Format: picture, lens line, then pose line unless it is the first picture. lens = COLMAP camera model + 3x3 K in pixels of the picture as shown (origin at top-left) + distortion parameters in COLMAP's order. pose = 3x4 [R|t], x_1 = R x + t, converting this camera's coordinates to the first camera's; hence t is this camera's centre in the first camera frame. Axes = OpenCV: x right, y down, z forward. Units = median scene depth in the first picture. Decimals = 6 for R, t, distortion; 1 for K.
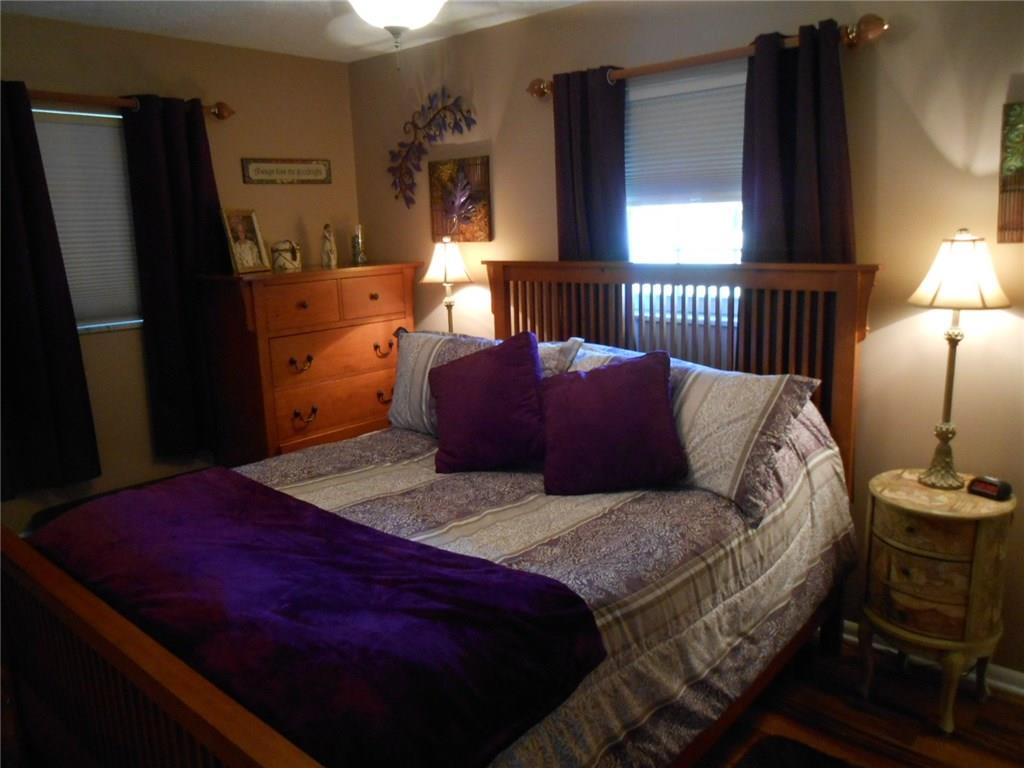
lens RADIAL K [[776.6, 0, 510.9], [0, 776.6, 351.0], [0, 0, 1]] dist [-0.007964, 0.236150]
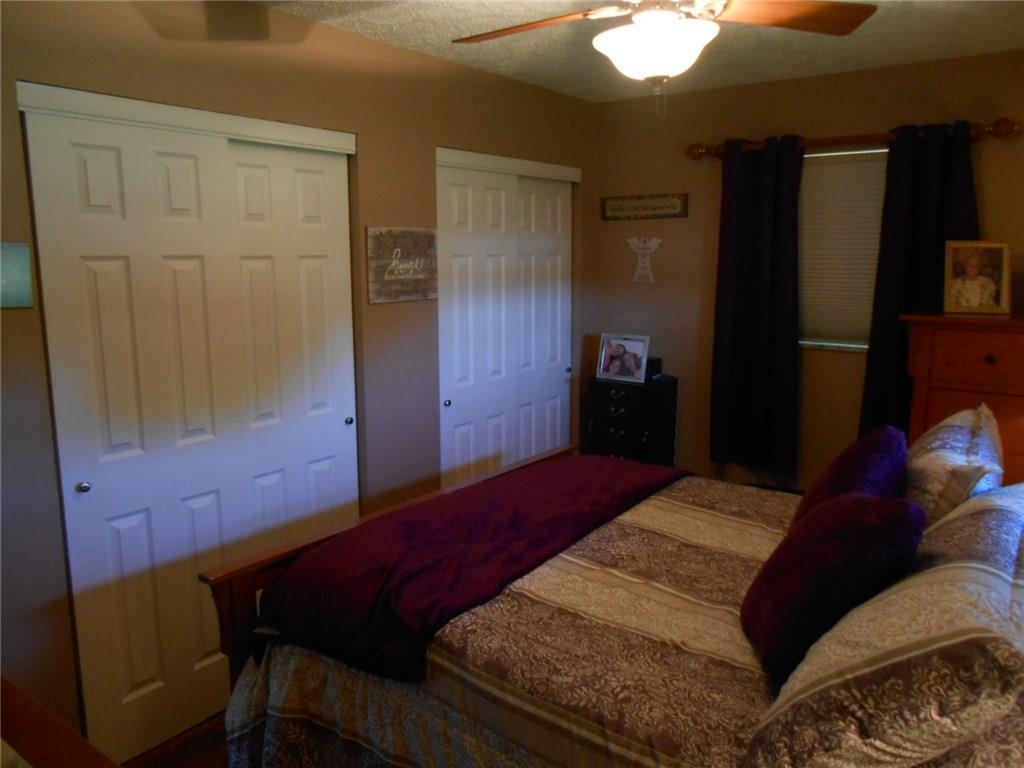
lens RADIAL K [[785.0, 0, 512.0], [0, 785.0, 384.0], [0, 0, 1]] dist [-0.027334, 0.008219]
pose [[0.107570, 0.204216, -0.972998, 0.783785], [-0.184580, 0.965764, 0.182292, -0.150987], [0.976913, 0.159986, 0.141581, 0.671792]]
